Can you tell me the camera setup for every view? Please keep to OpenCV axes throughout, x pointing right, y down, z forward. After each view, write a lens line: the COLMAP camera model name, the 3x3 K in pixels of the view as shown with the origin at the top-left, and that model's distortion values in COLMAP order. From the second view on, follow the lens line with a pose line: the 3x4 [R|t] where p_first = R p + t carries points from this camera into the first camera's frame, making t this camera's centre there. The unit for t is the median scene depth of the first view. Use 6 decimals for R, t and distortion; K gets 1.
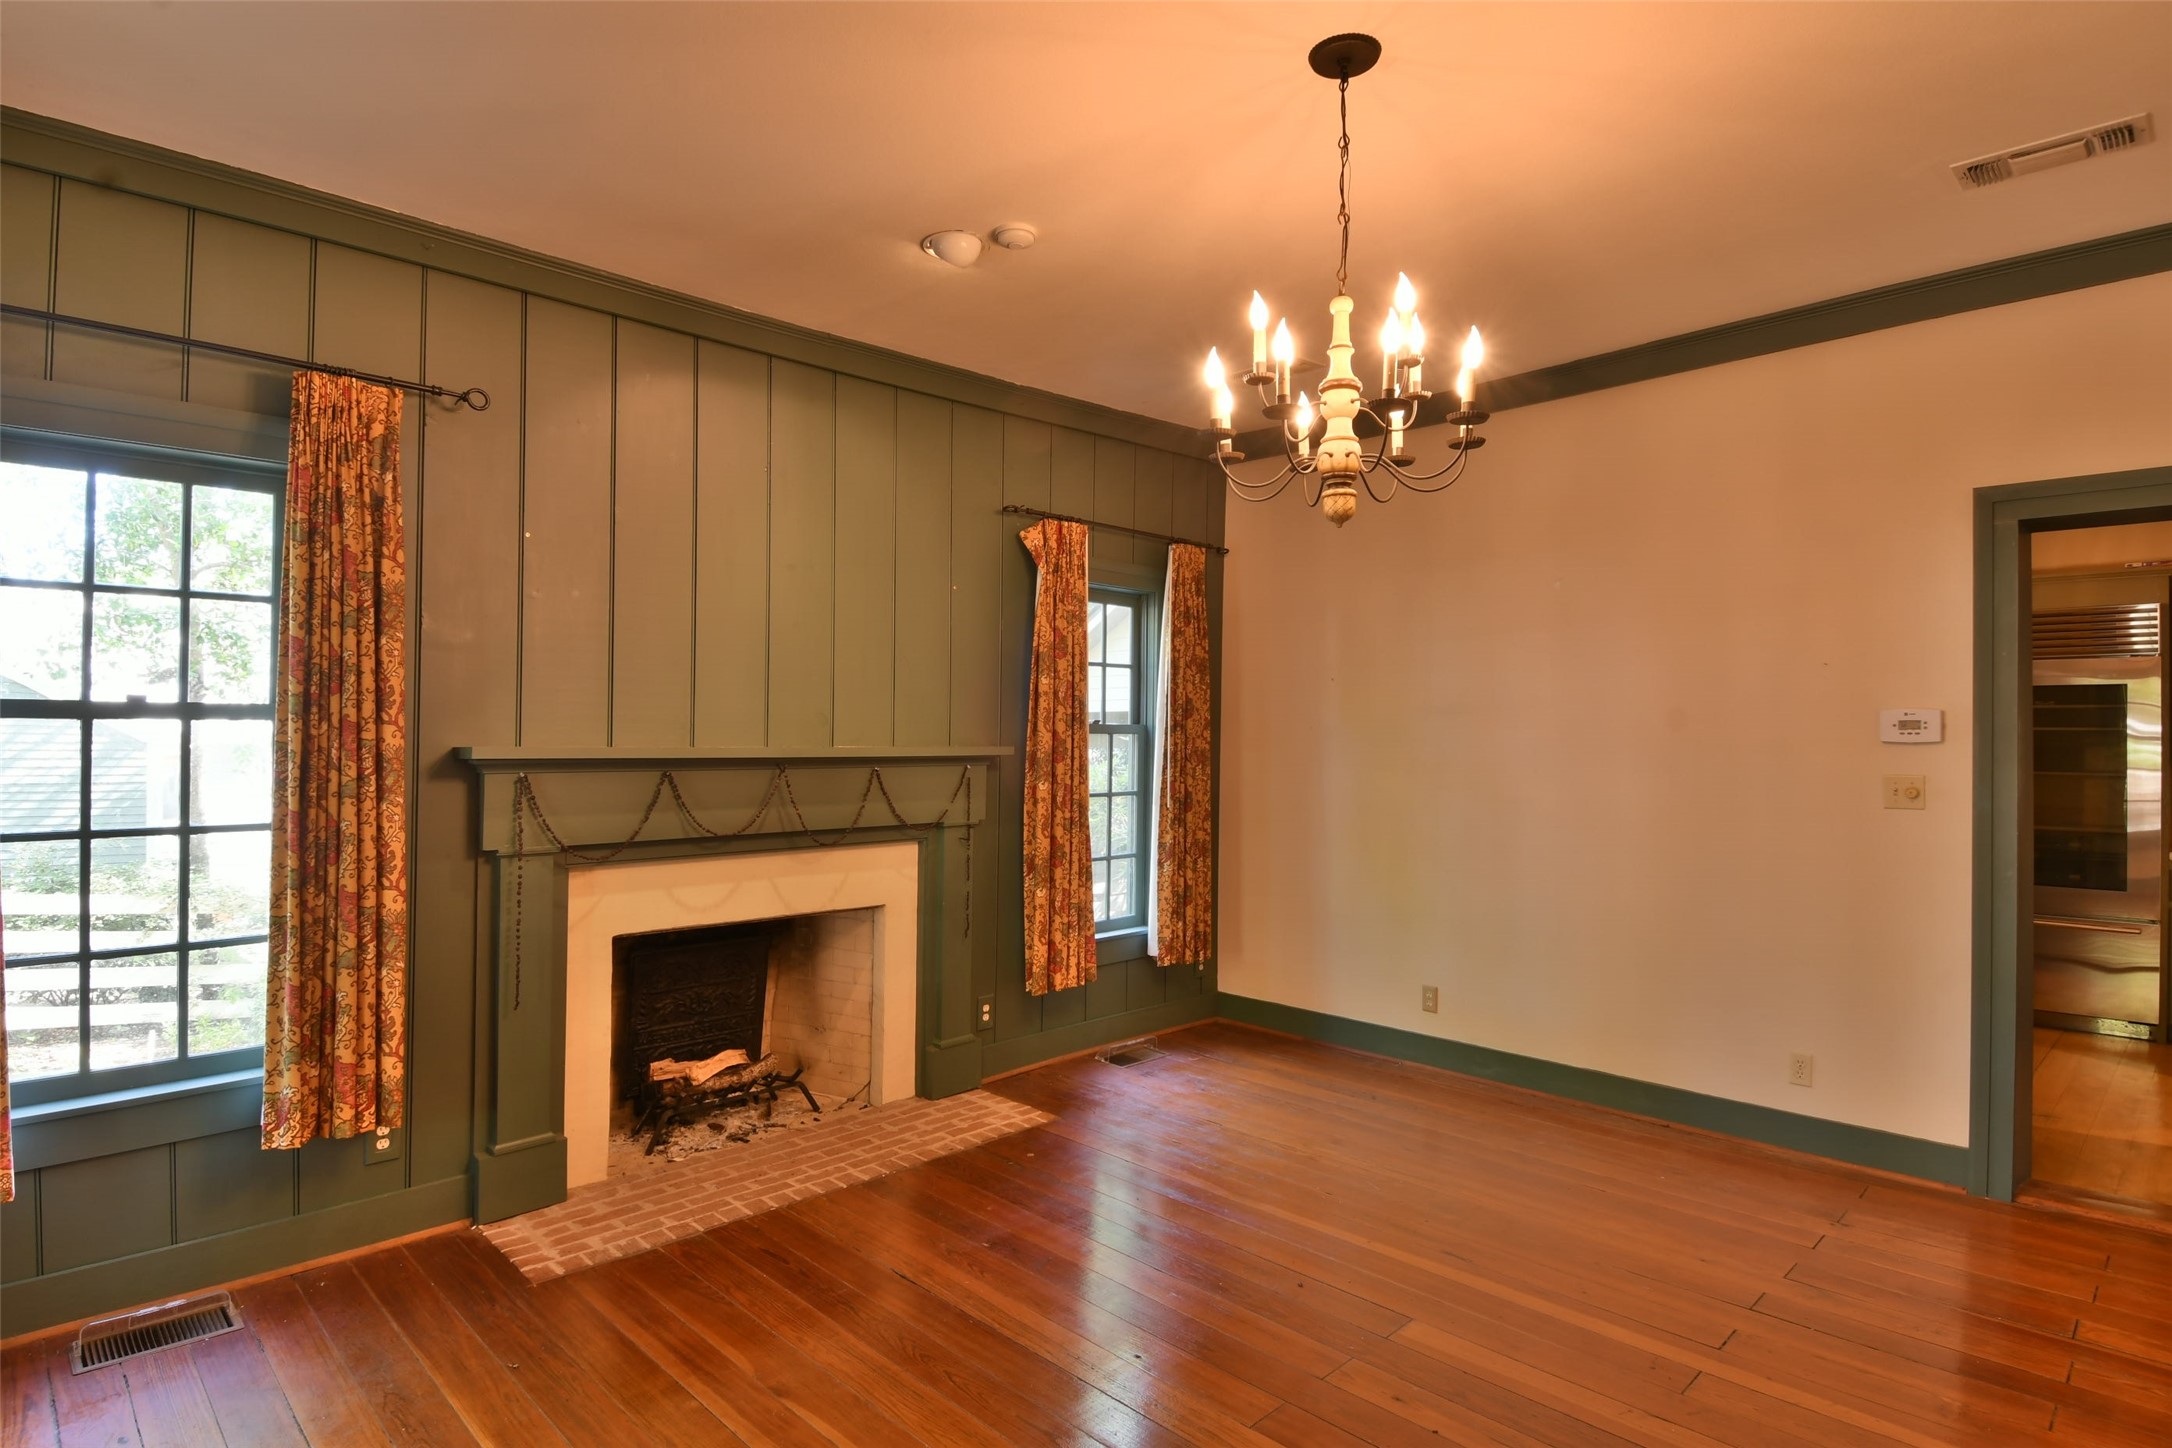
lens RADIAL K [[1129.3, 0, 1092.0], [0, 1129.3, 728.9], [0, 0, 1]] dist [0.025461, -0.032180]
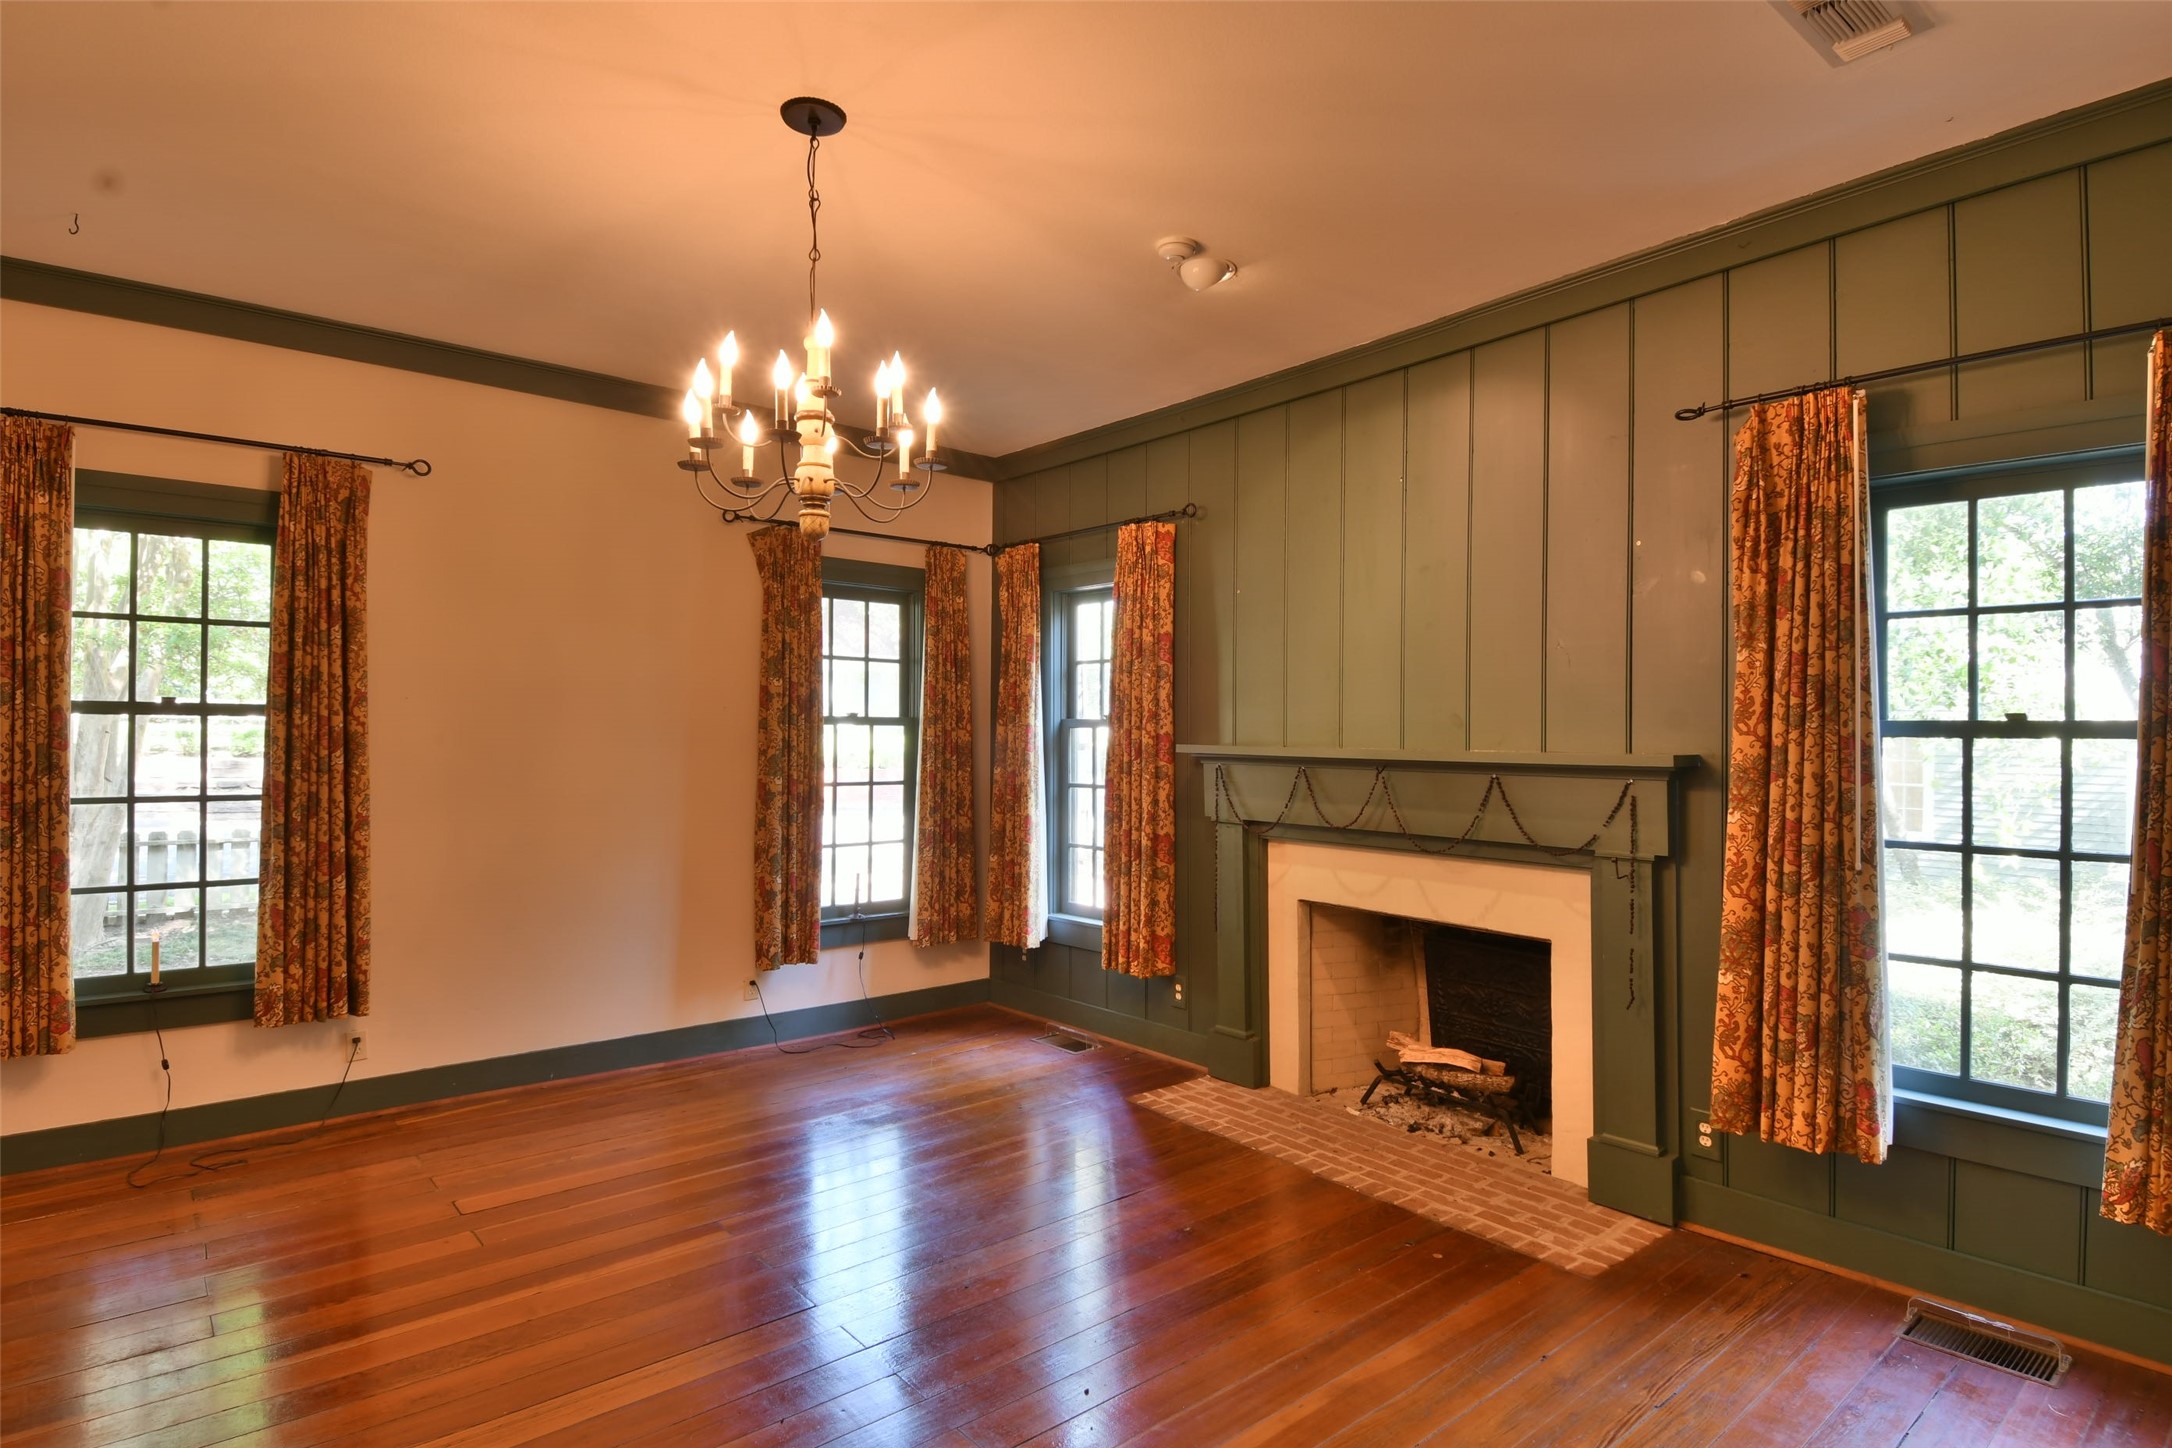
lens RADIAL K [[1129.3, 0, 1074.7], [0, 1129.3, 724.1], [0, 0, 1]] dist [0.025461, -0.032180]
pose [[-0.073123, -0.014243, -0.997221, 0.734455], [-0.012609, 0.999831, -0.013355, 0.010026], [0.997243, 0.011597, -0.073290, 0.748564]]
